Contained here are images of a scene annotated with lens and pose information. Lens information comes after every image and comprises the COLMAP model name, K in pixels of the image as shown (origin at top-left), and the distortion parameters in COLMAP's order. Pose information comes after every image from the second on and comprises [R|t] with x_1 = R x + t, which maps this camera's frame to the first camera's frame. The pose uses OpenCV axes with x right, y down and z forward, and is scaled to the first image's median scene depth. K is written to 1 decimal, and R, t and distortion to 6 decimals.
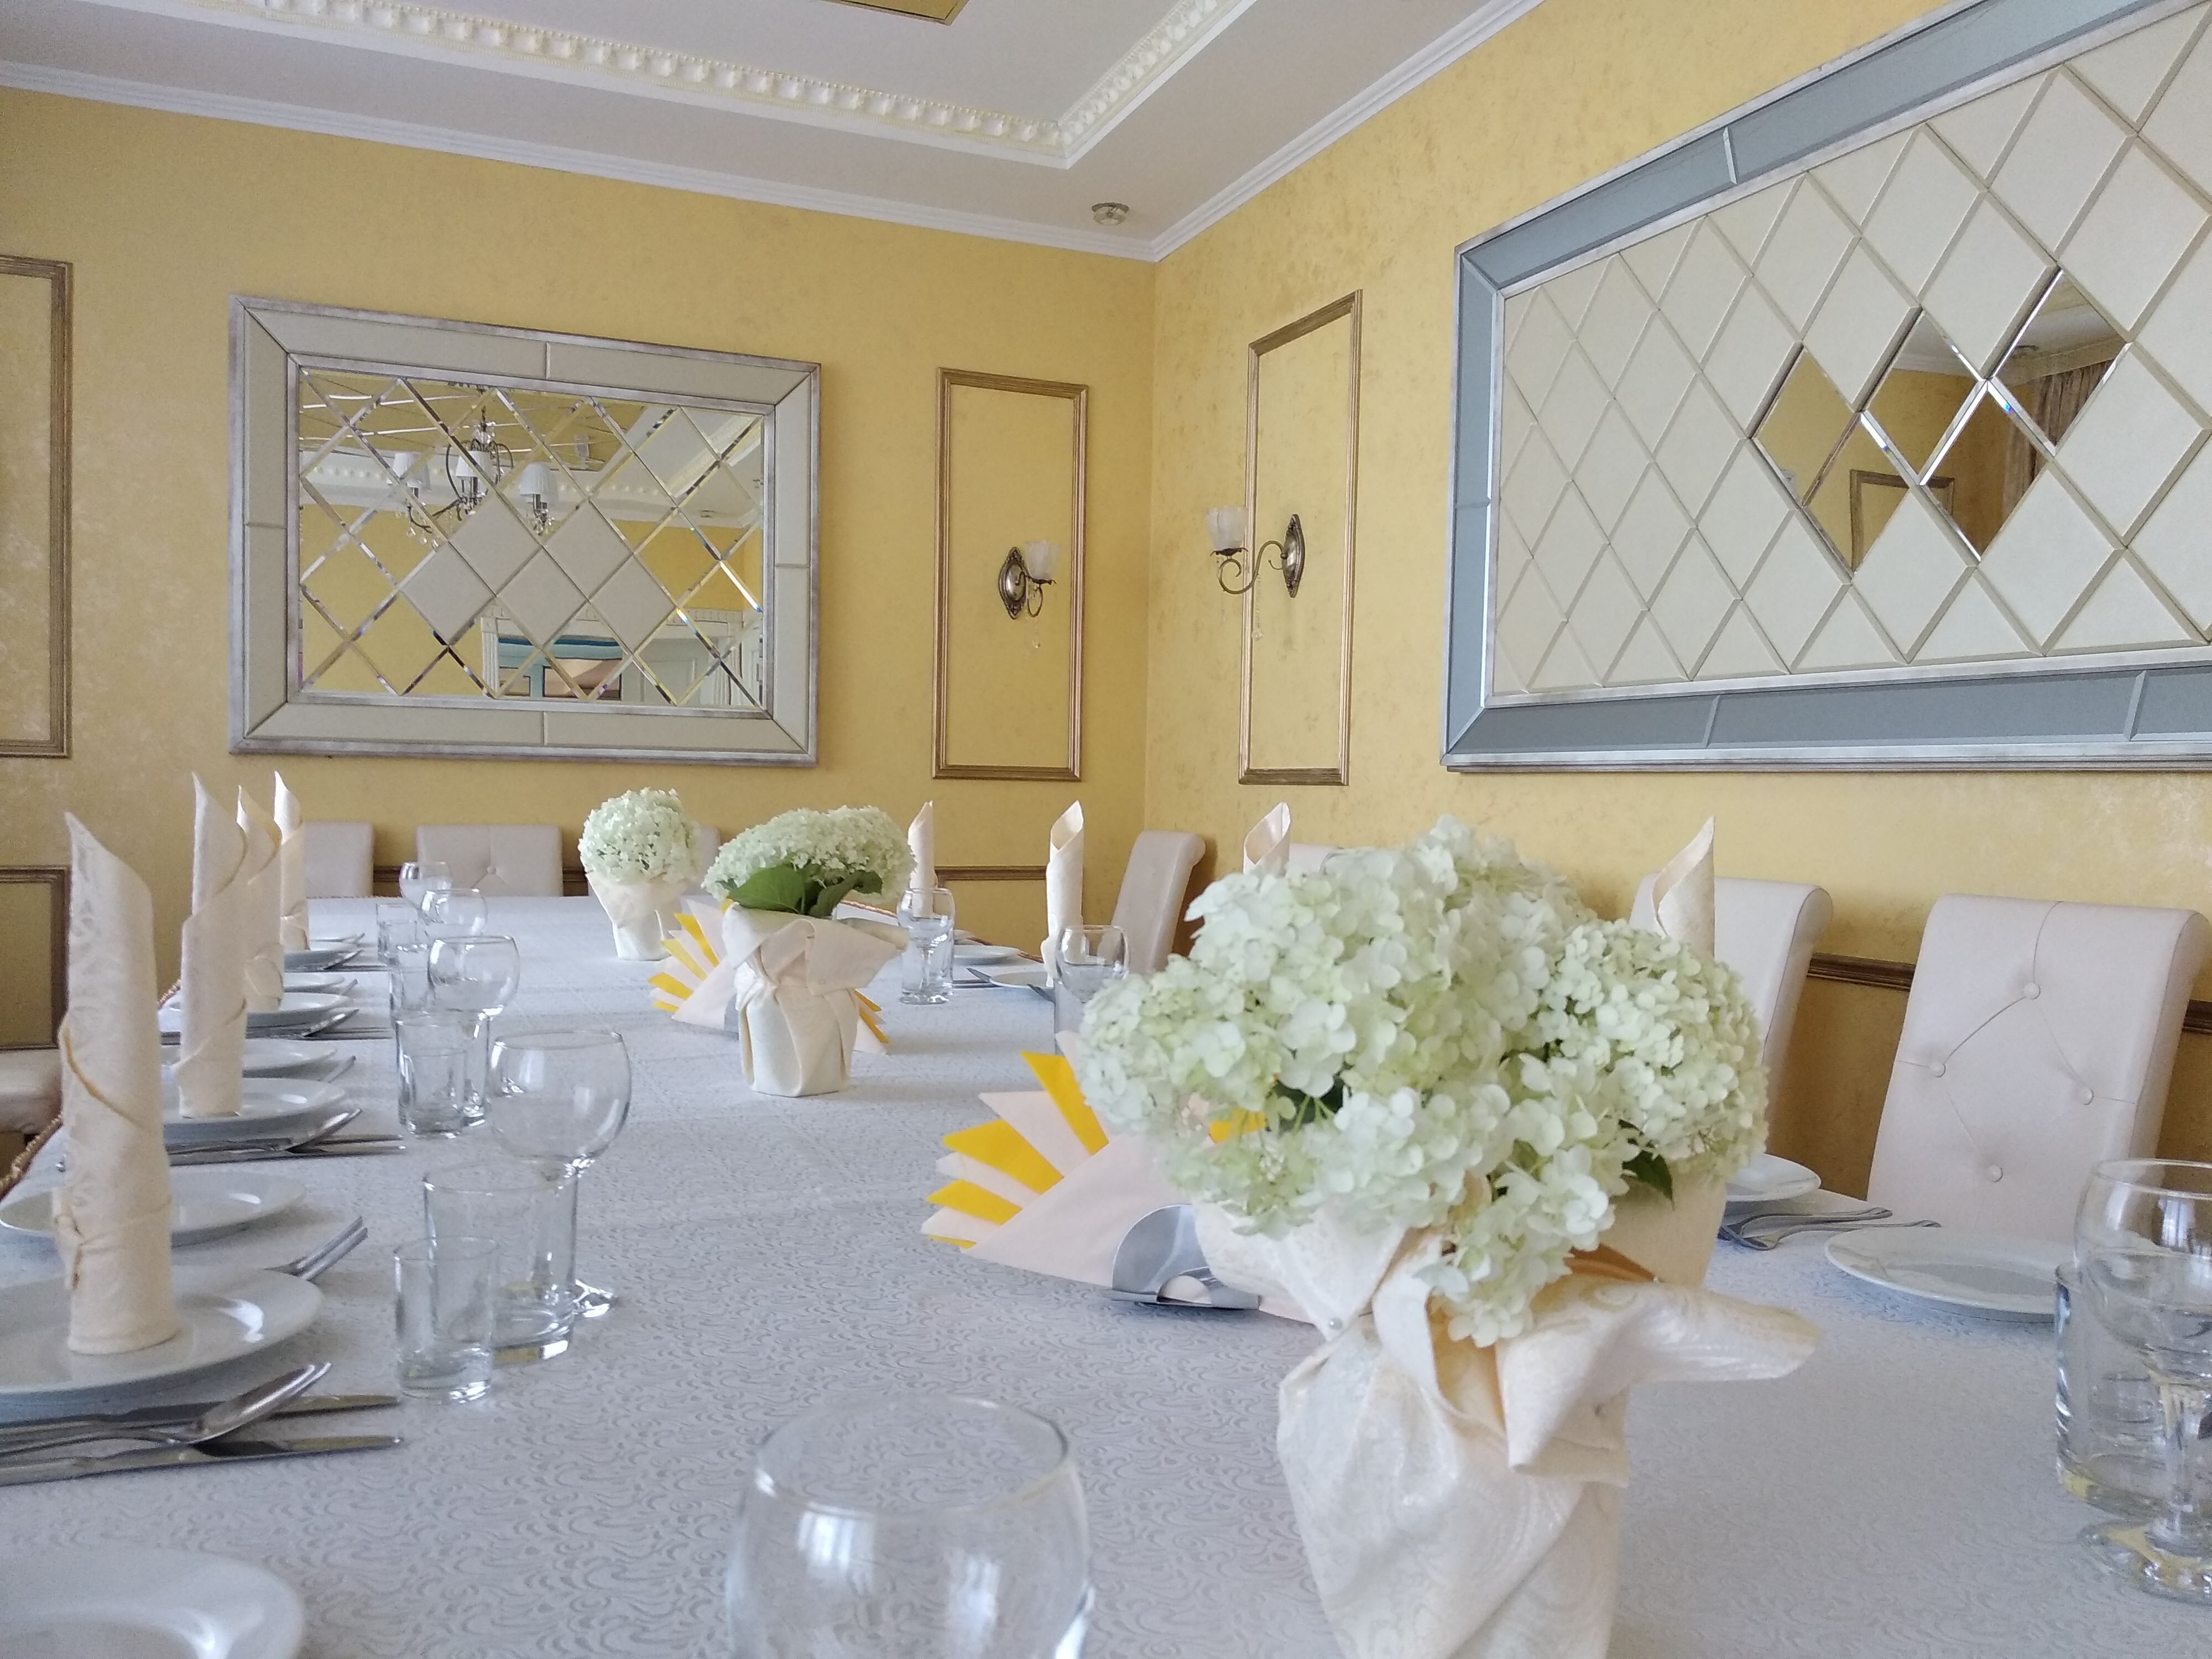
lens RADIAL K [[1700.4, 0, 1106.6], [0, 1700.4, 830.5], [0, 0, 1]] dist [0.044759, -0.084558]
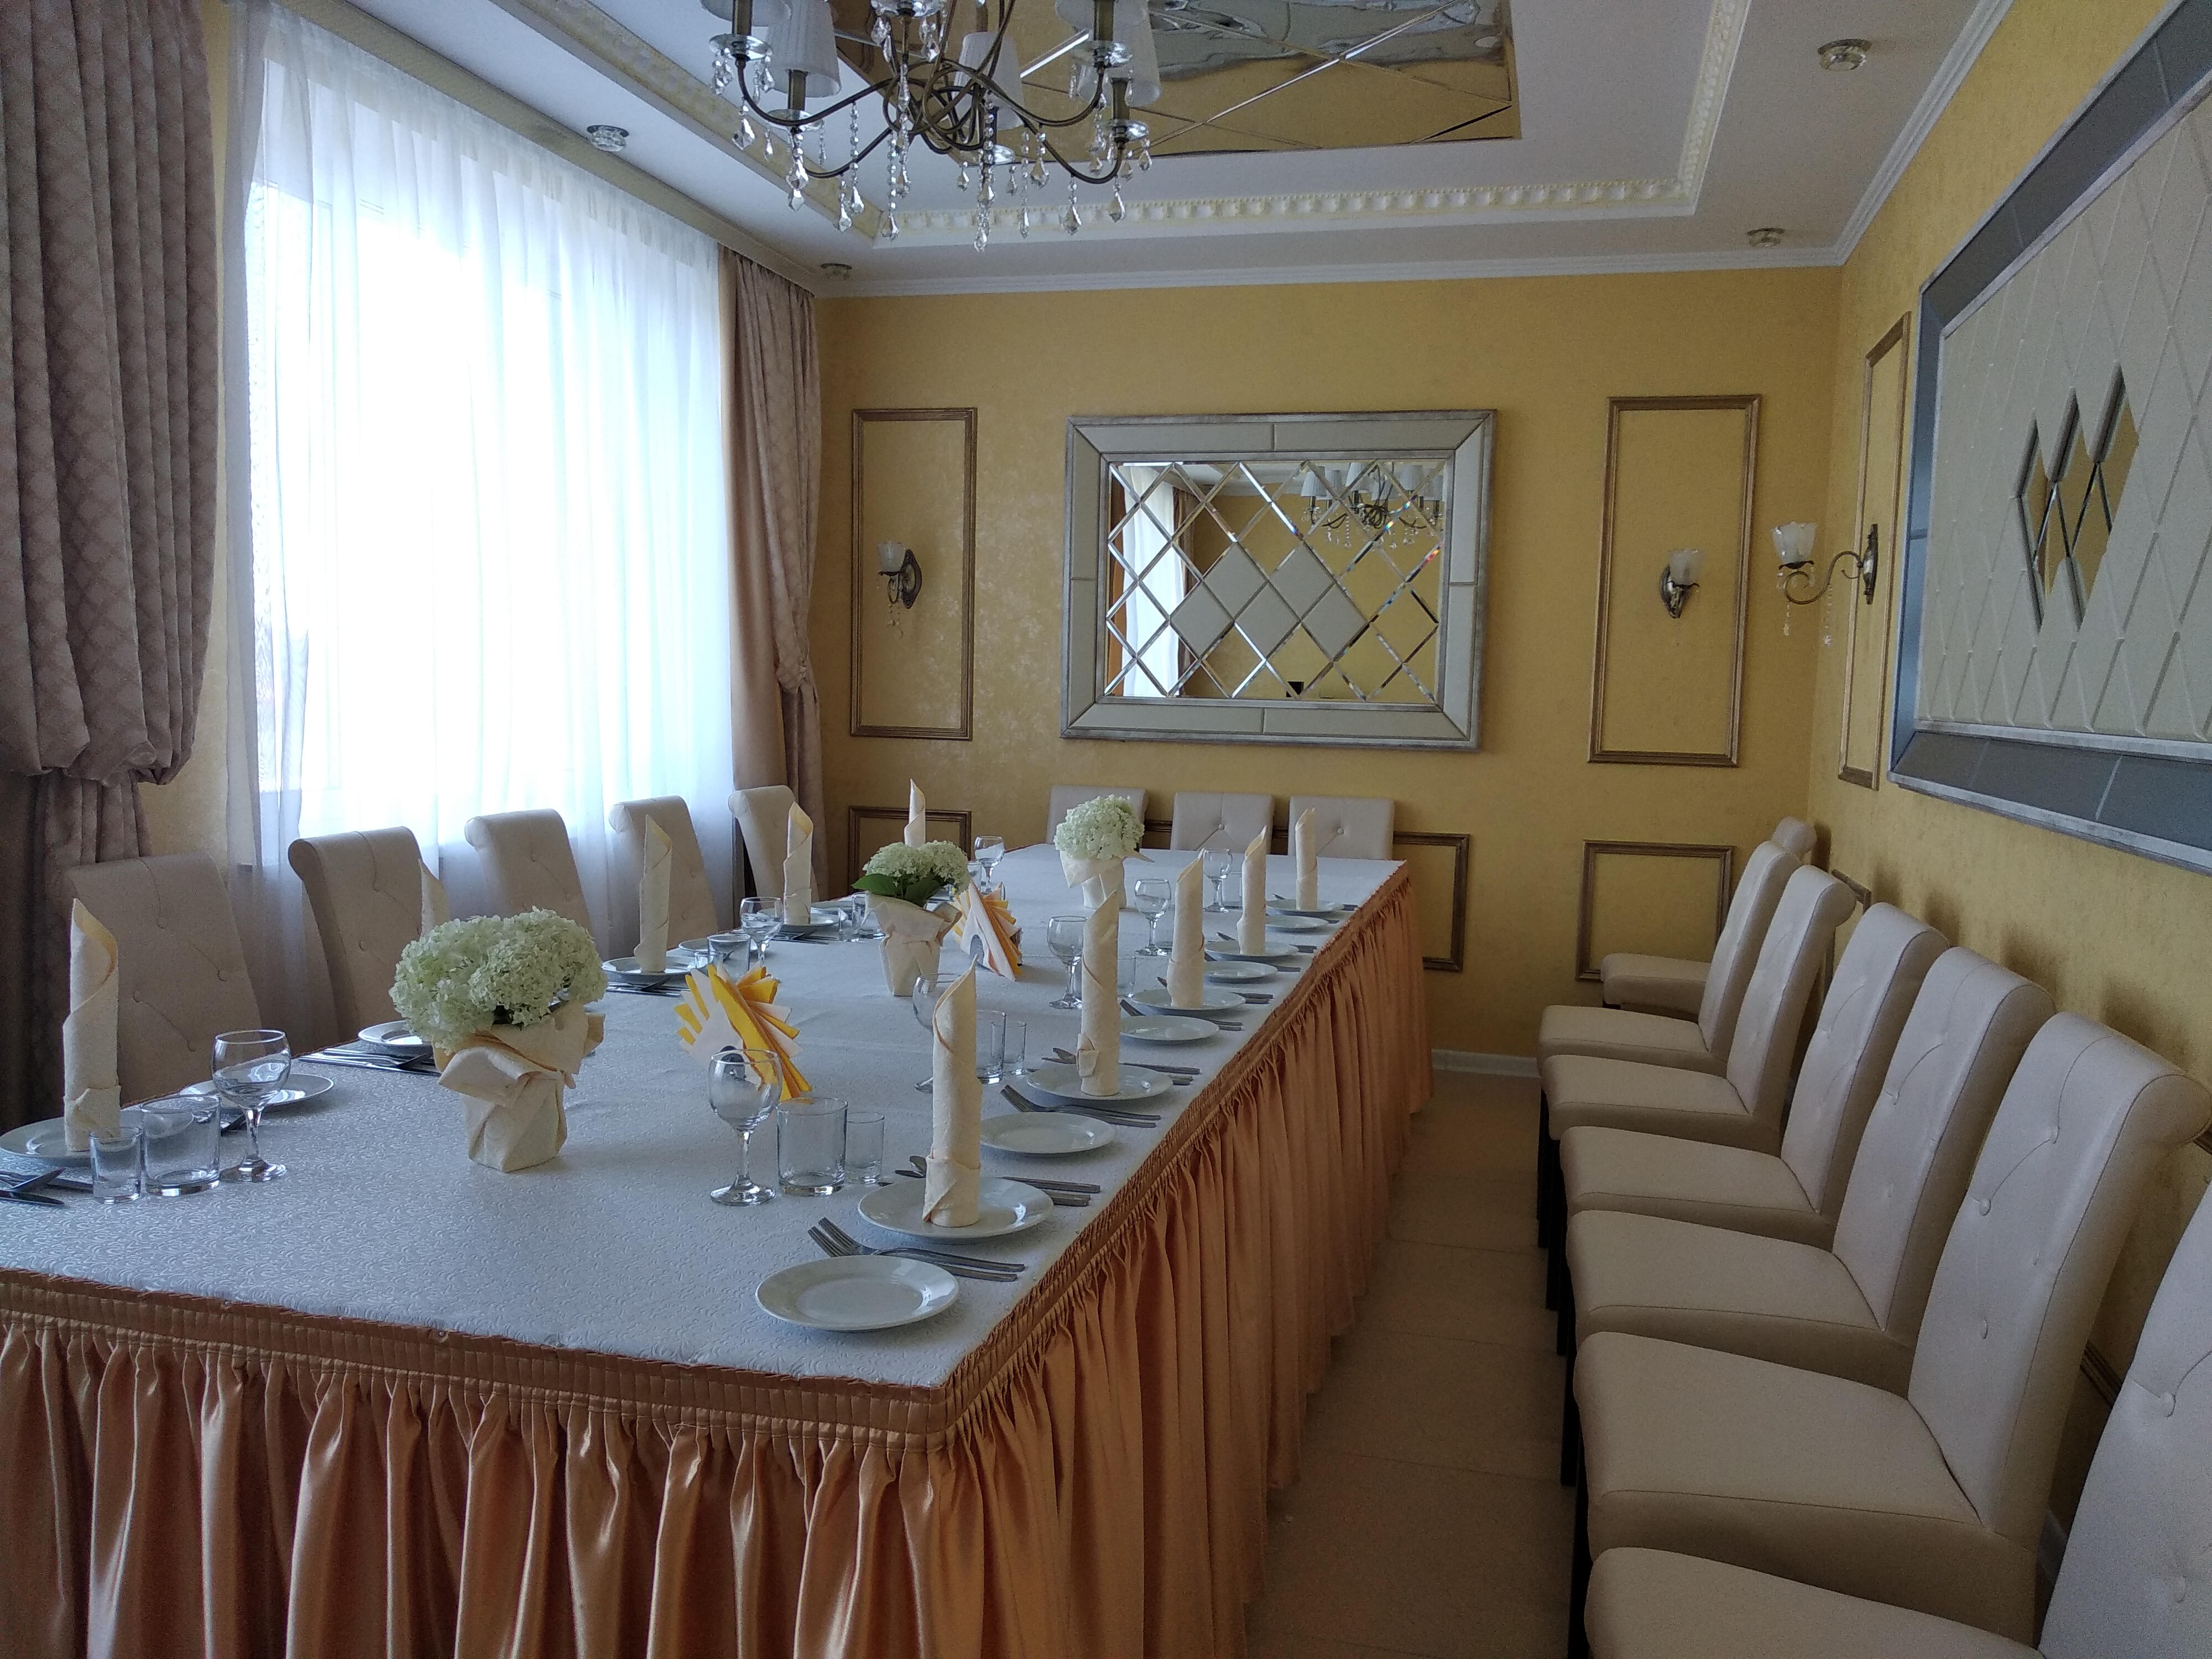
lens RADIAL K [[1700.4, 0, 1120.2], [0, 1700.4, 832.1], [0, 0, 1]] dist [0.044759, -0.084558]
pose [[0.794912, 0.054135, -0.604305, 0.402086], [-0.024416, 0.998059, 0.057291, -0.049386], [0.606233, -0.030786, 0.794691, -0.116794]]
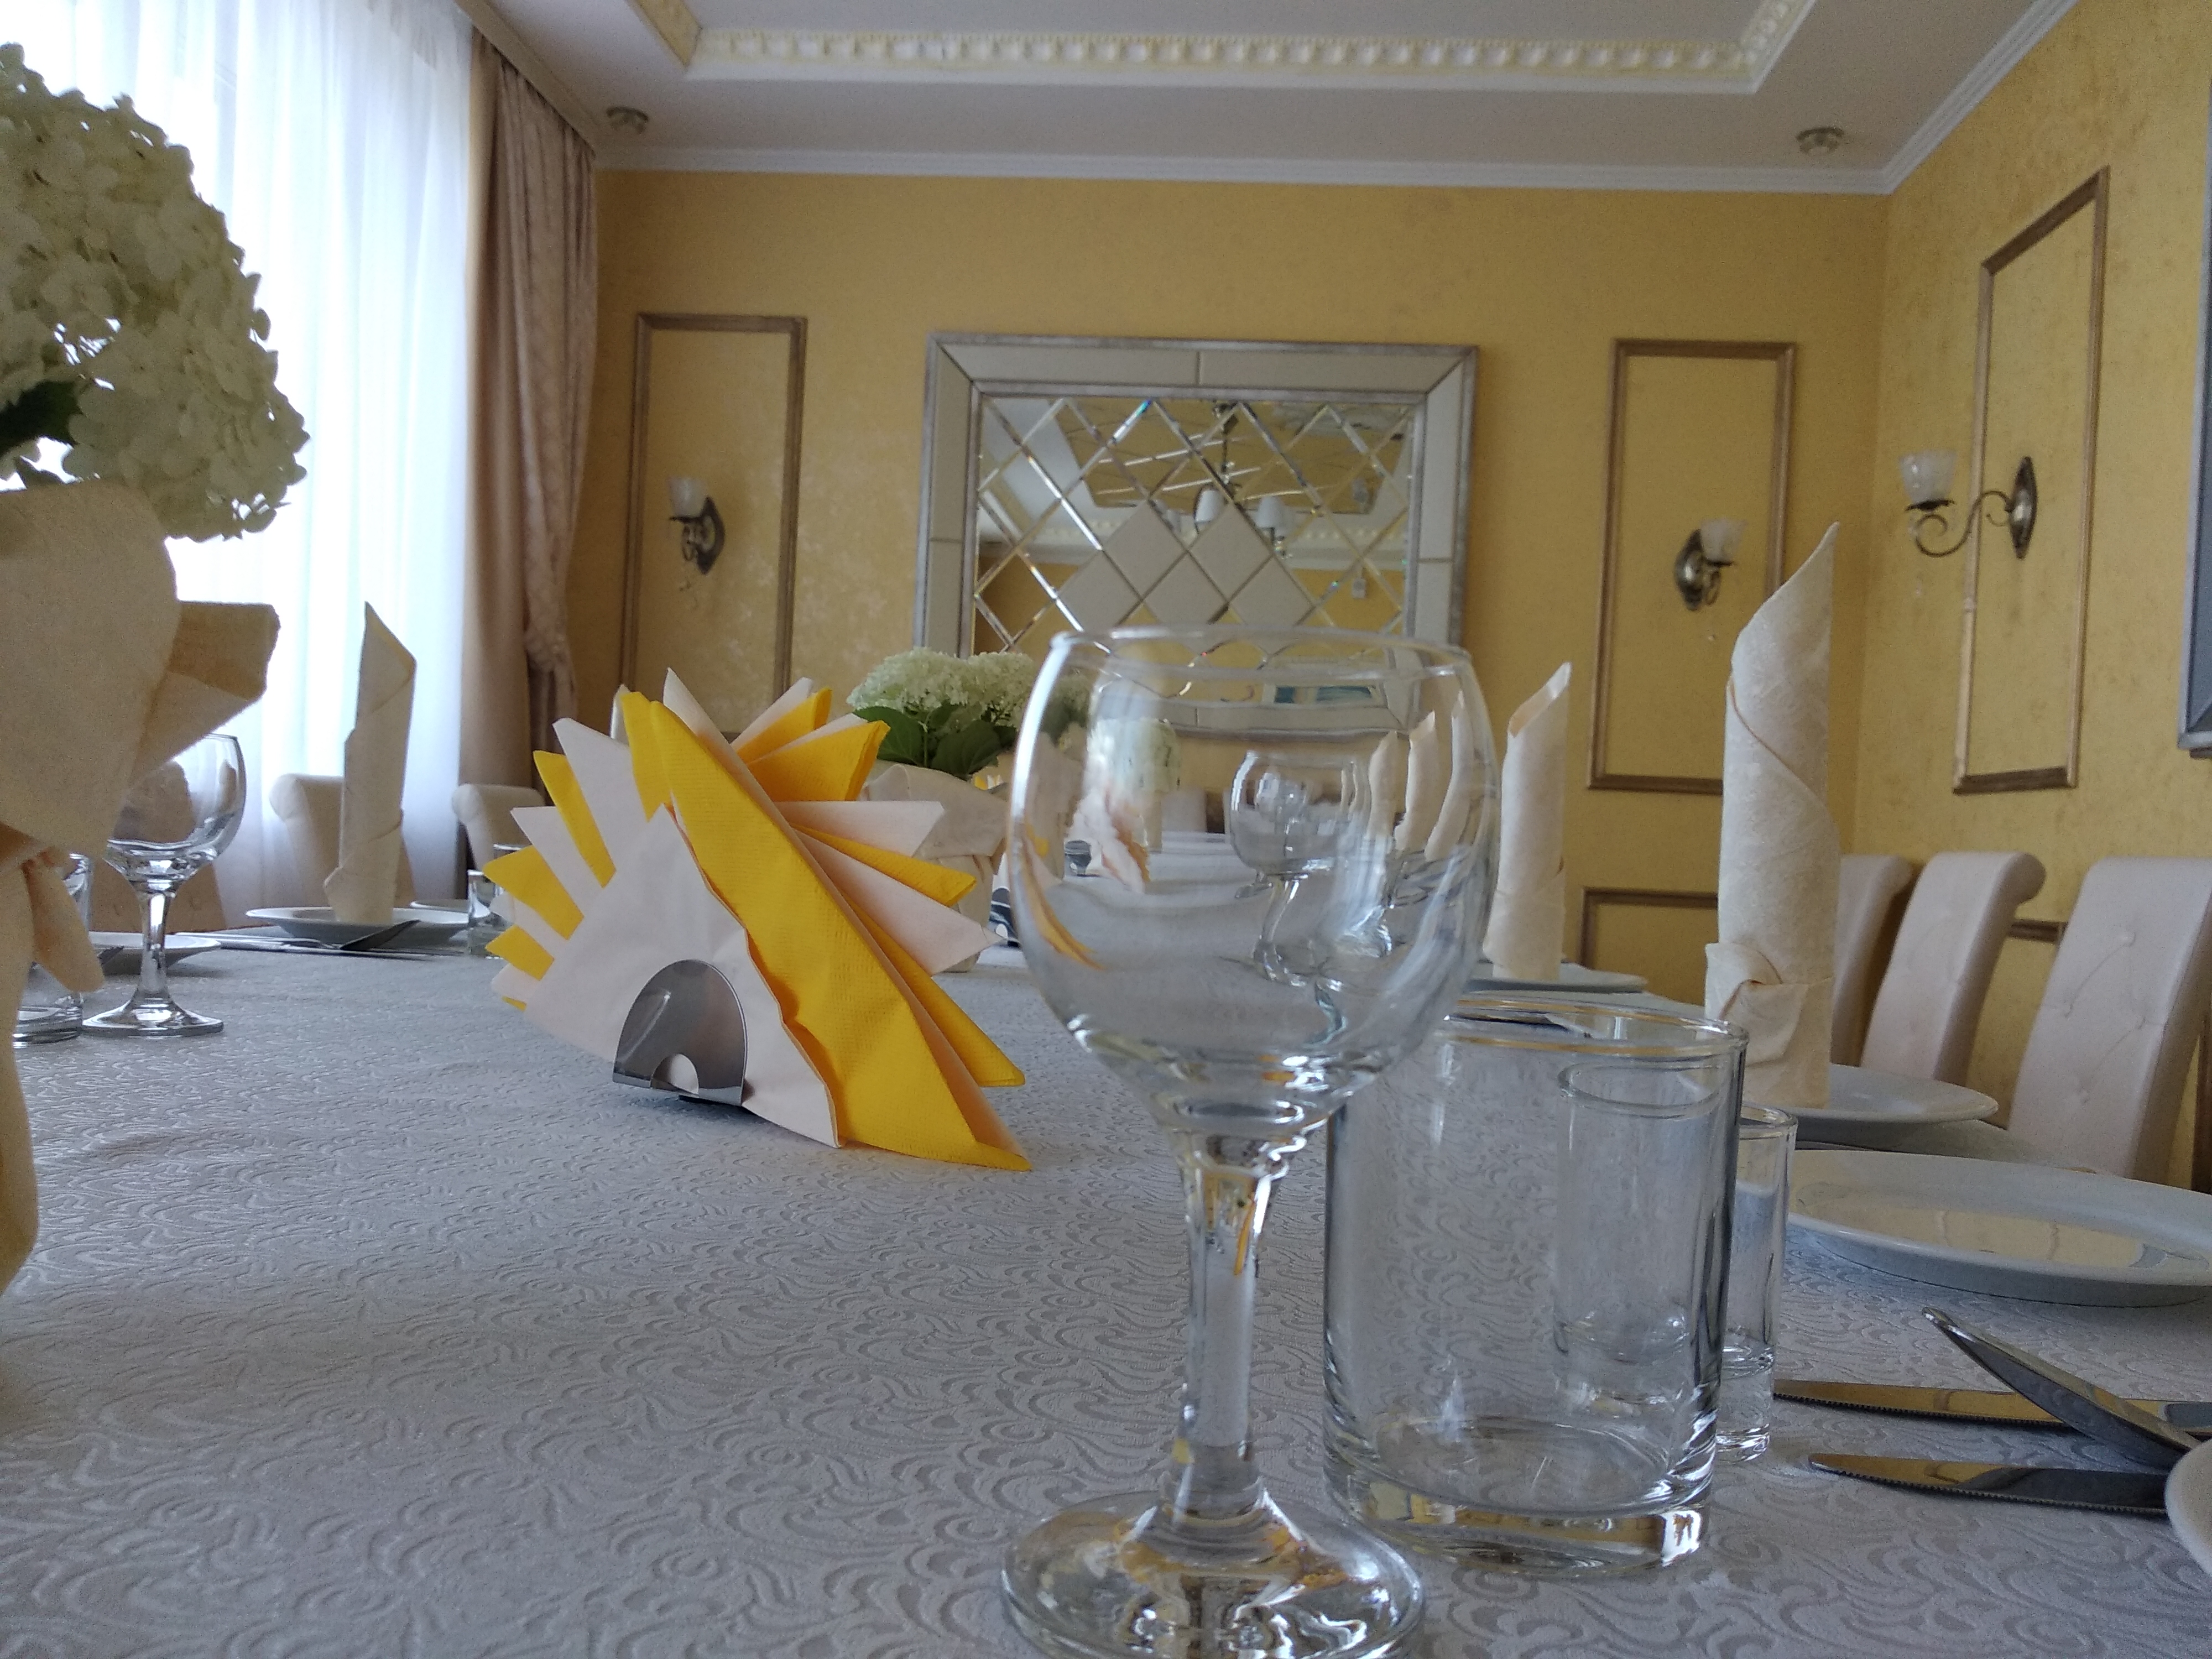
lens RADIAL K [[1700.4, 0, 1104.8], [0, 1700.4, 831.8], [0, 0, 1]] dist [0.044759, -0.084558]
pose [[0.883676, 0.024670, -0.467449, 0.111599], [-0.044625, 0.998502, -0.031662, 0.038012], [0.465967, 0.048839, 0.883453, 0.093993]]
